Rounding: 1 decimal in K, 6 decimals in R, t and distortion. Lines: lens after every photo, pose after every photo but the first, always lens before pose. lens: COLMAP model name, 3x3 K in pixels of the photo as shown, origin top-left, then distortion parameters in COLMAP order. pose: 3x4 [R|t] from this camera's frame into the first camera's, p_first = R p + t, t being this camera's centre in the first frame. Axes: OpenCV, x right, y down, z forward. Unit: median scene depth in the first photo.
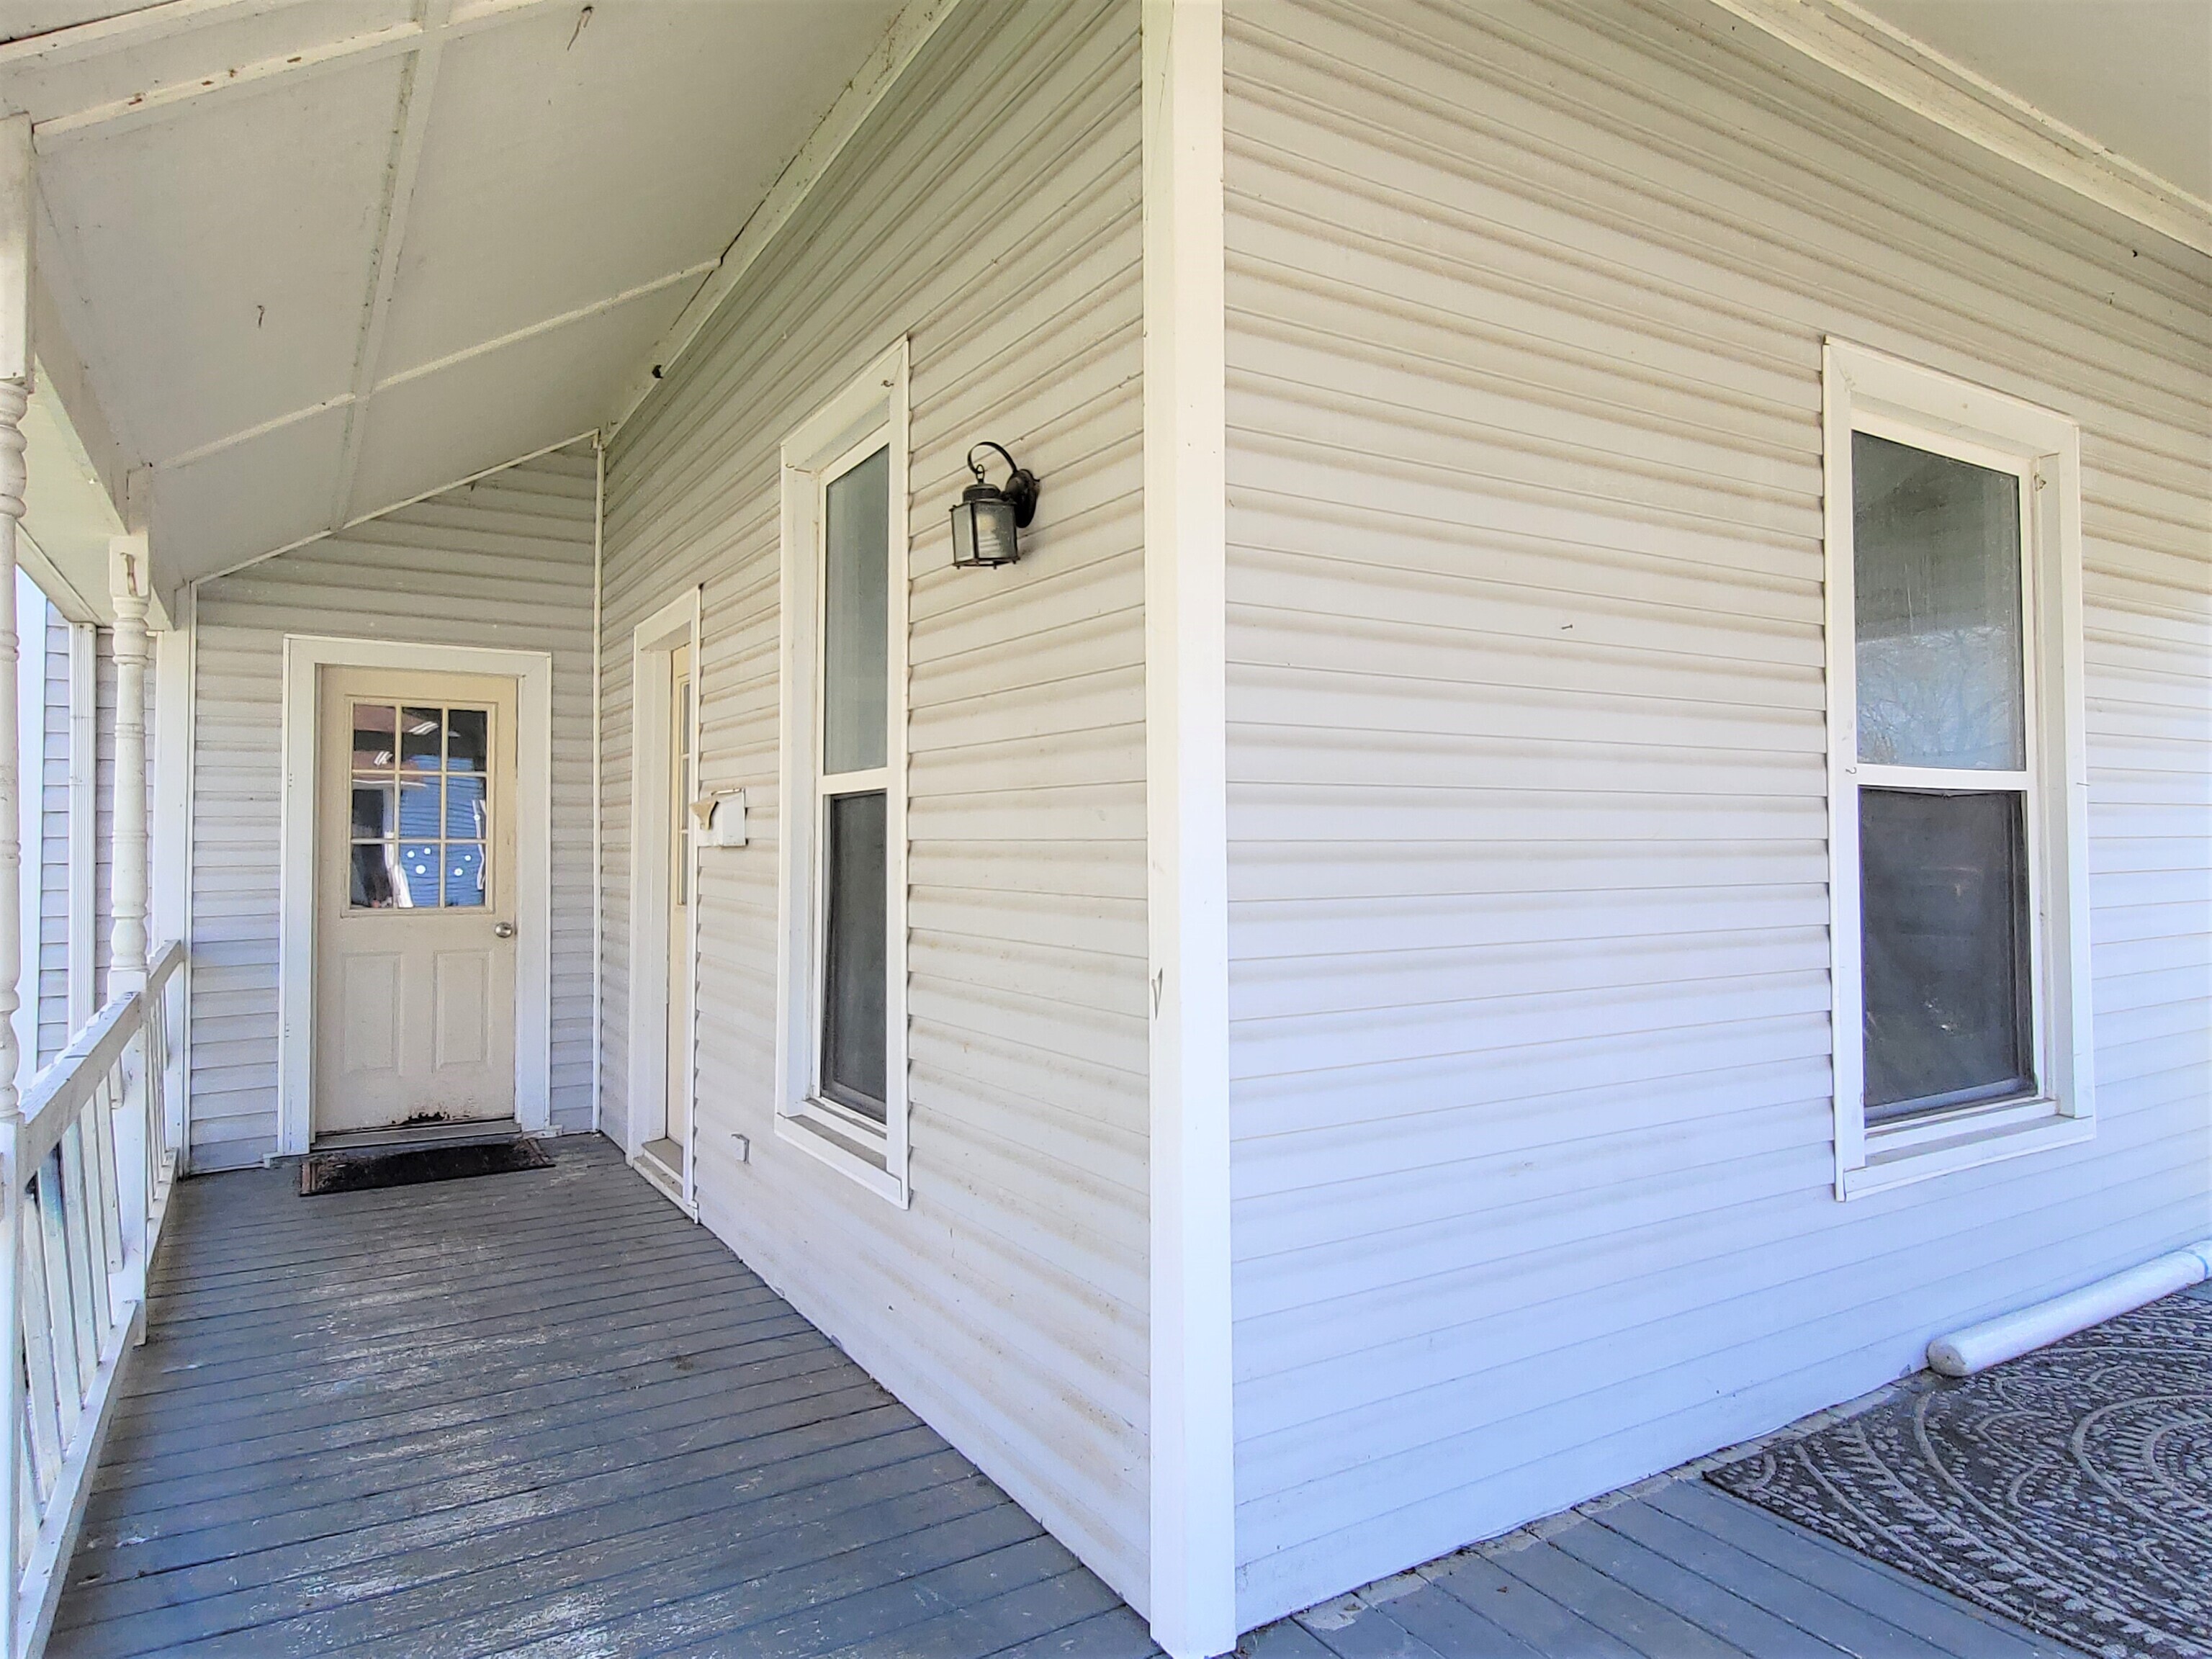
lens RADIAL K [[1361.0, 0, 1115.4], [0, 1361.0, 815.6], [0, 0, 1]] dist [-0.001179, 0.000587]
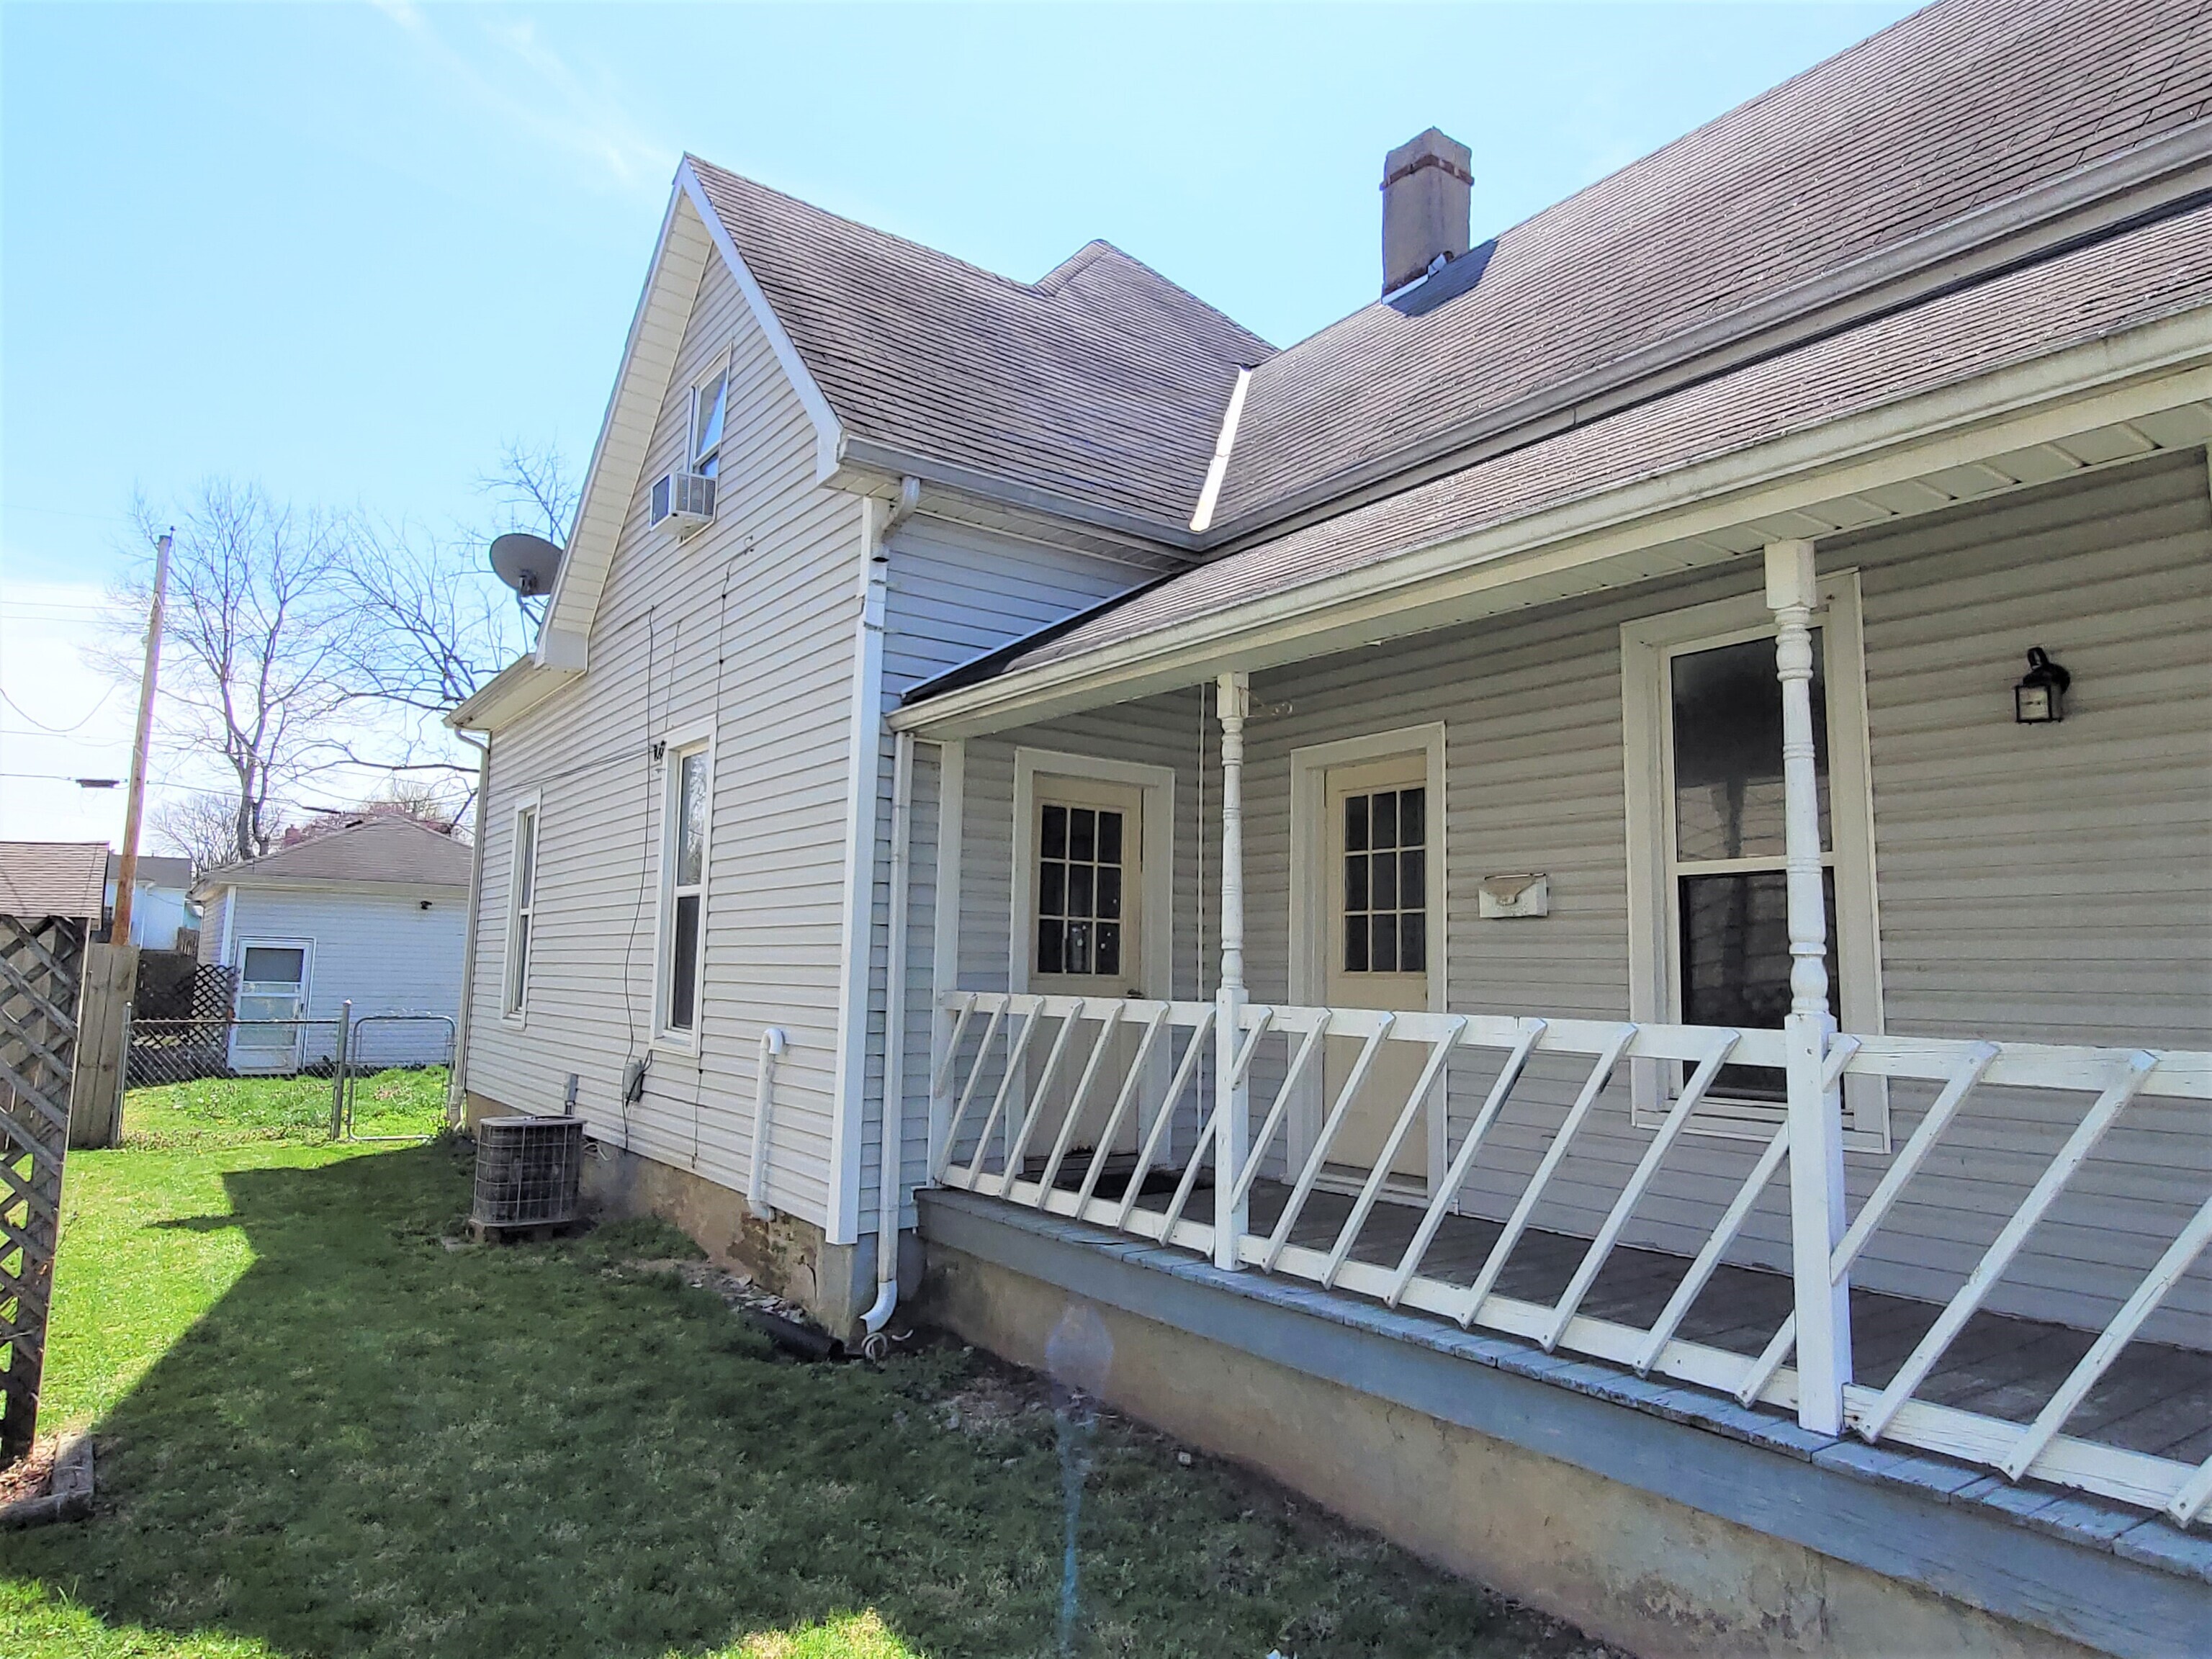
lens RADIAL K [[1361.0, 0, 1112.0], [0, 1361.0, 820.9], [0, 0, 1]] dist [-0.001179, 0.000587]
pose [[0.996746, 0.031802, 0.074066, -1.058602], [-0.024378, 0.994783, -0.099061, 0.095506], [-0.076830, 0.096933, 0.992321, -0.405966]]
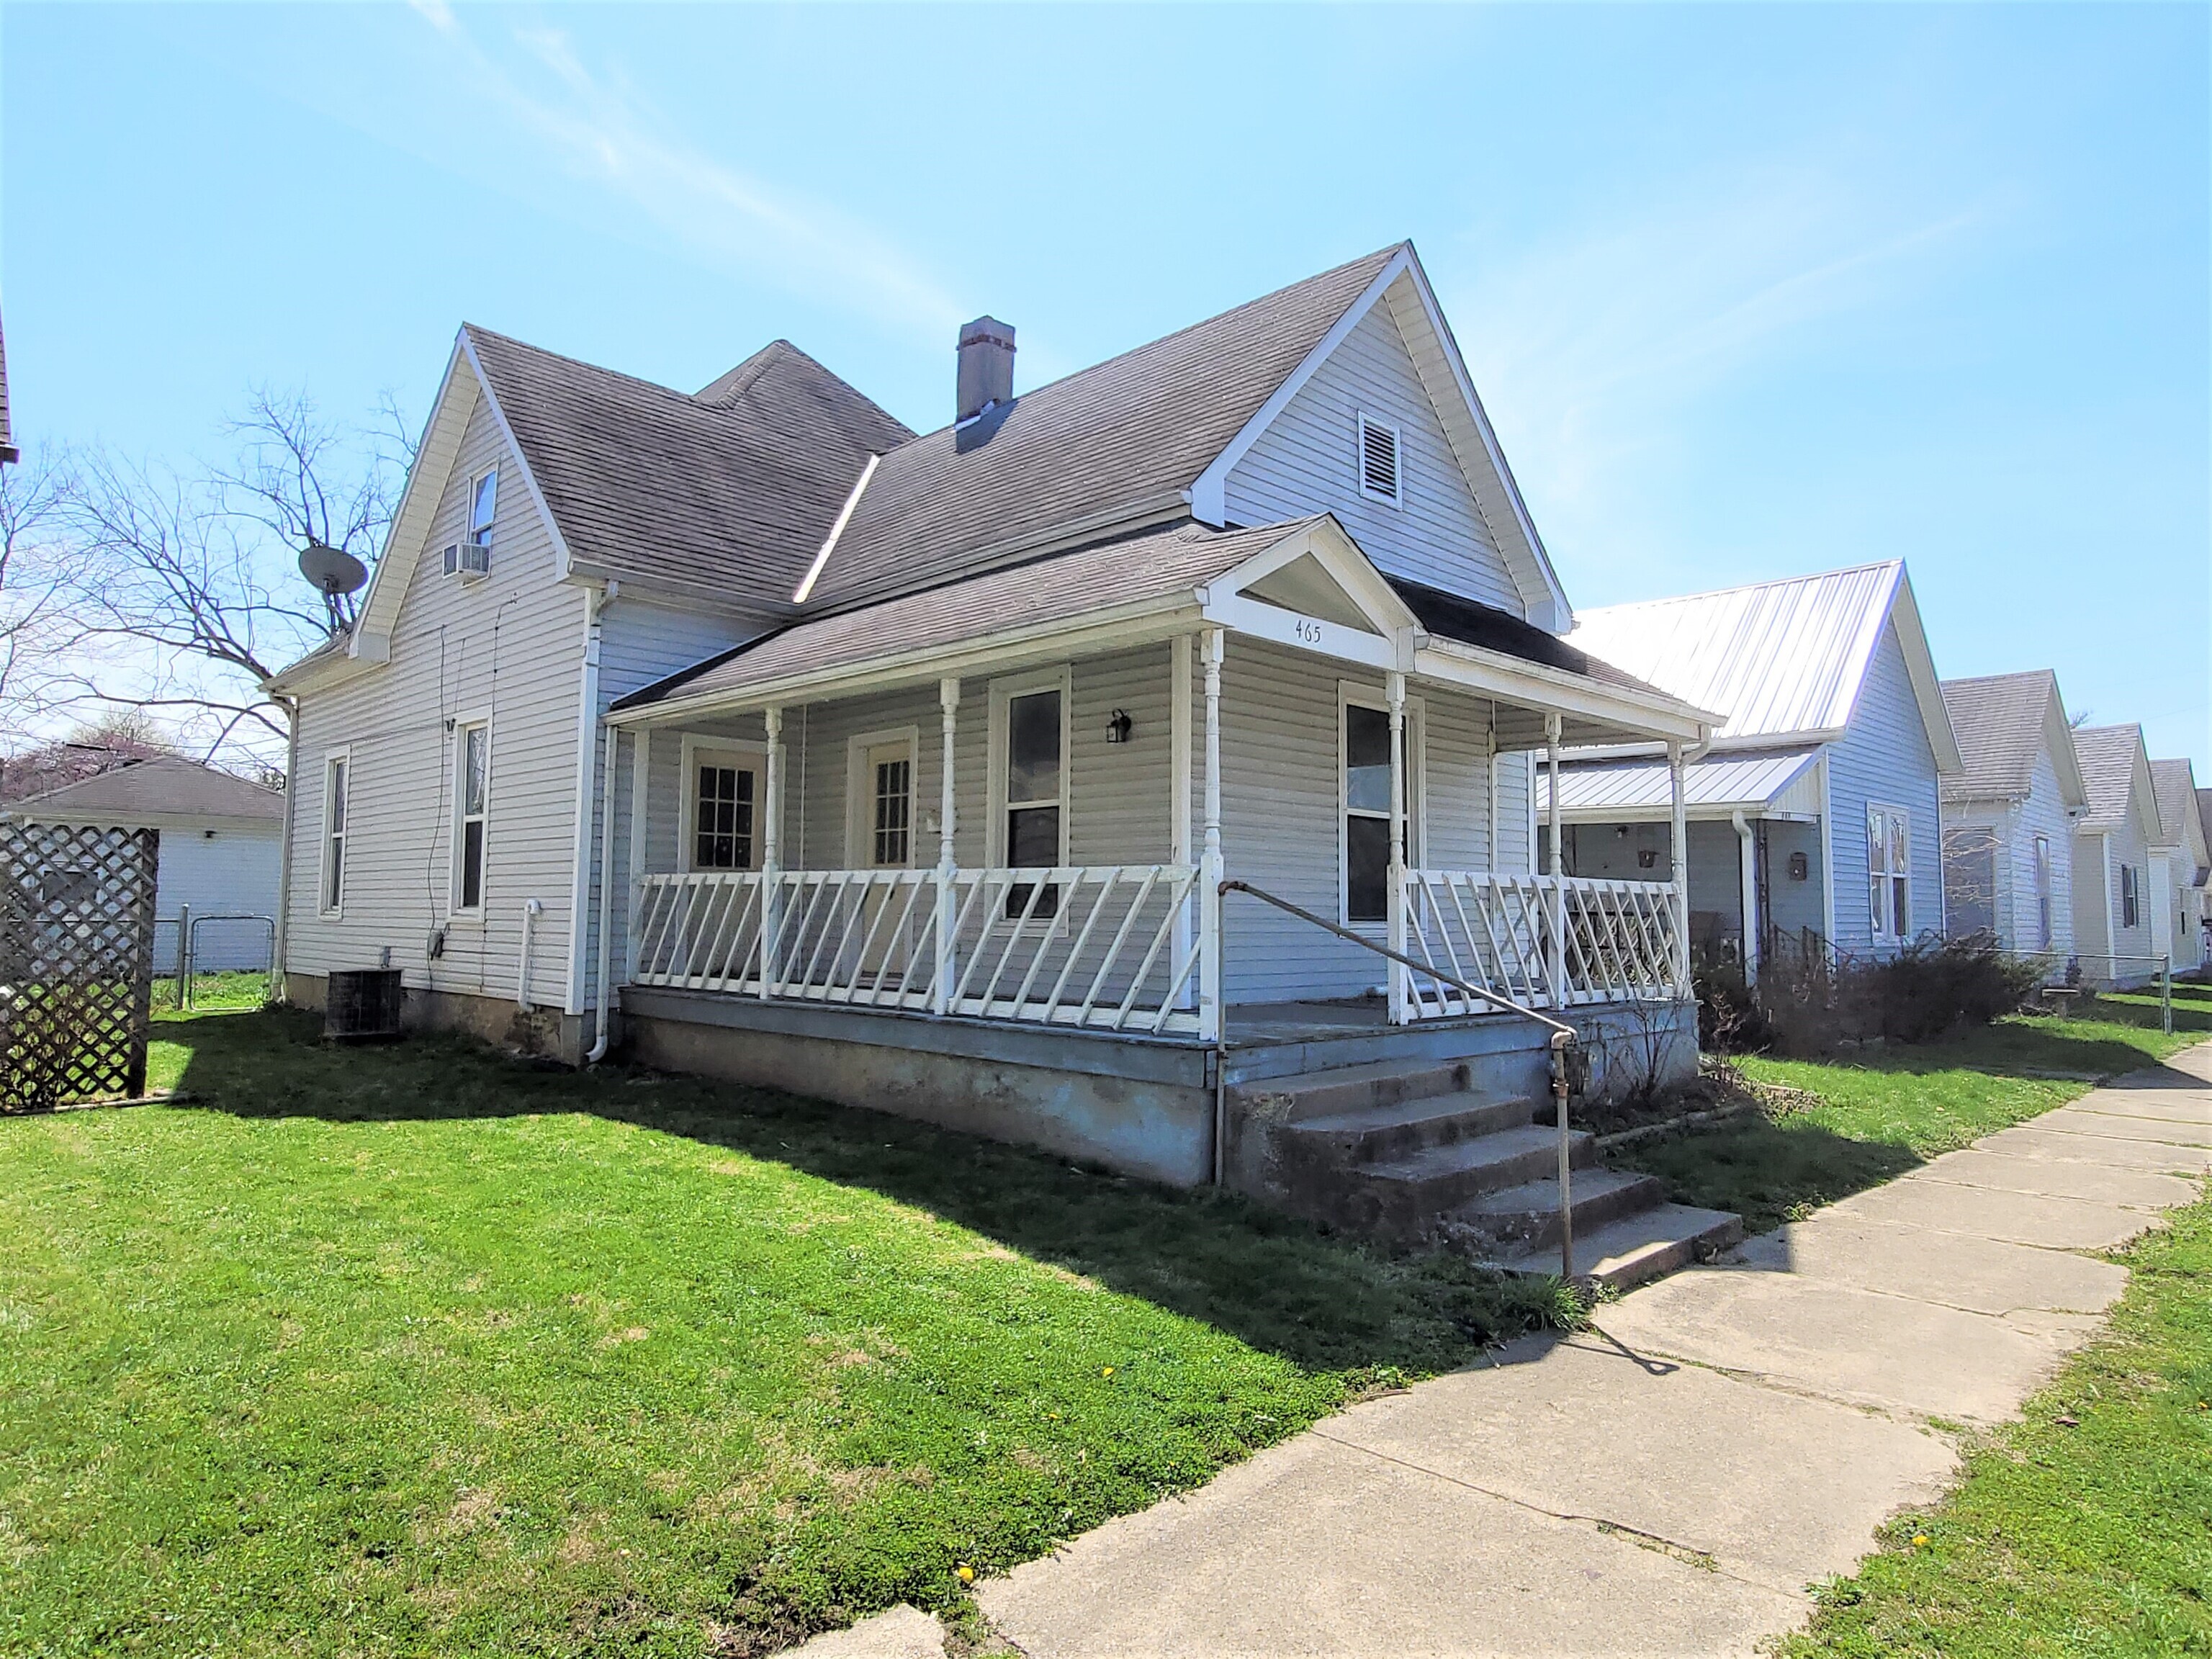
lens RADIAL K [[1361.0, 0, 1107.6], [0, 1361.0, 815.9], [0, 0, 1]] dist [-0.001179, 0.000587]
pose [[0.972770, 0.030008, 0.229820, -0.776770], [-0.017124, 0.998178, -0.057853, 0.182804], [-0.231137, 0.052343, 0.971512, -2.061529]]
